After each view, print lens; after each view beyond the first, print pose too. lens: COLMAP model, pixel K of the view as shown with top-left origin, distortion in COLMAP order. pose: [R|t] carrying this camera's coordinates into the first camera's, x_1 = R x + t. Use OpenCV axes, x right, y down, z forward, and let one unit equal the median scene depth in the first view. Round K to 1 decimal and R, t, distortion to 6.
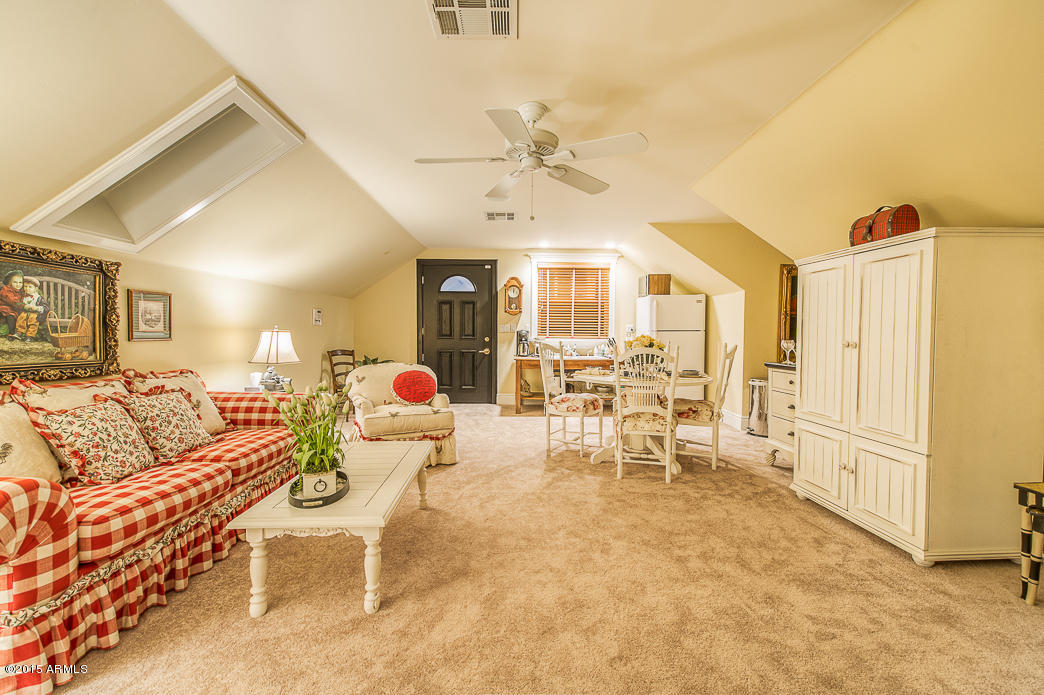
lens RADIAL K [[437.2, 0, 522.0], [0, 437.2, 347.5], [0, 0, 1]] dist [0.001121, 0.000115]
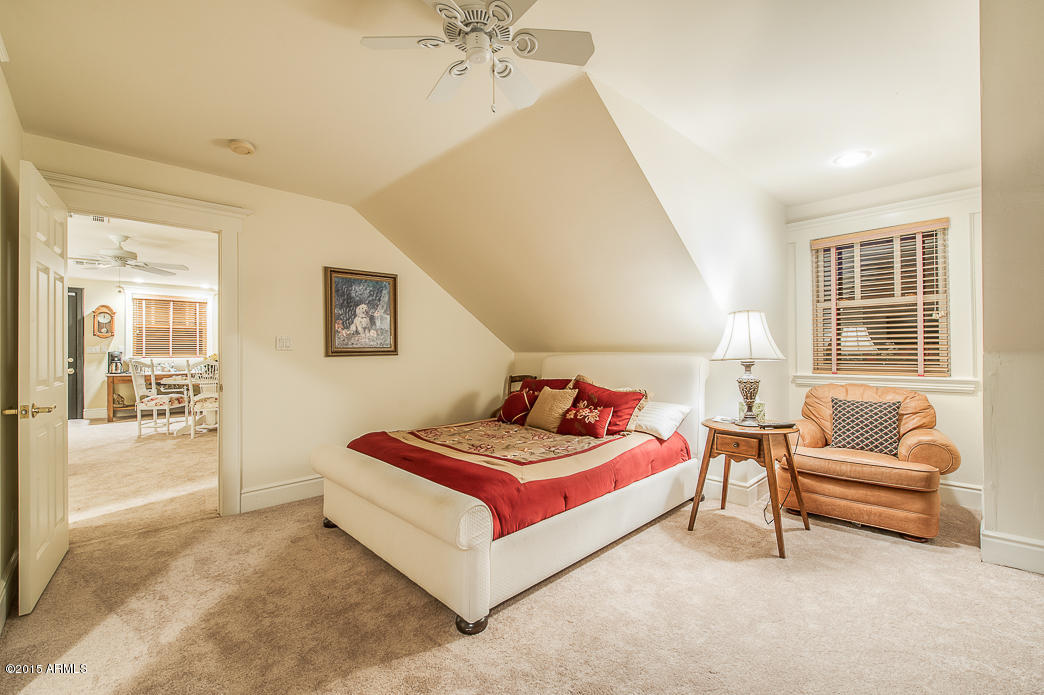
lens RADIAL K [[437.2, 0, 522.0], [0, 437.2, 347.5], [0, 0, 1]] dist [0.001121, 0.000115]
pose [[0.733620, -0.006403, 0.679530, 0.004576], [0.033247, 0.999096, -0.026480, 0.016930], [-0.678746, 0.042019, 0.733170, -0.580046]]
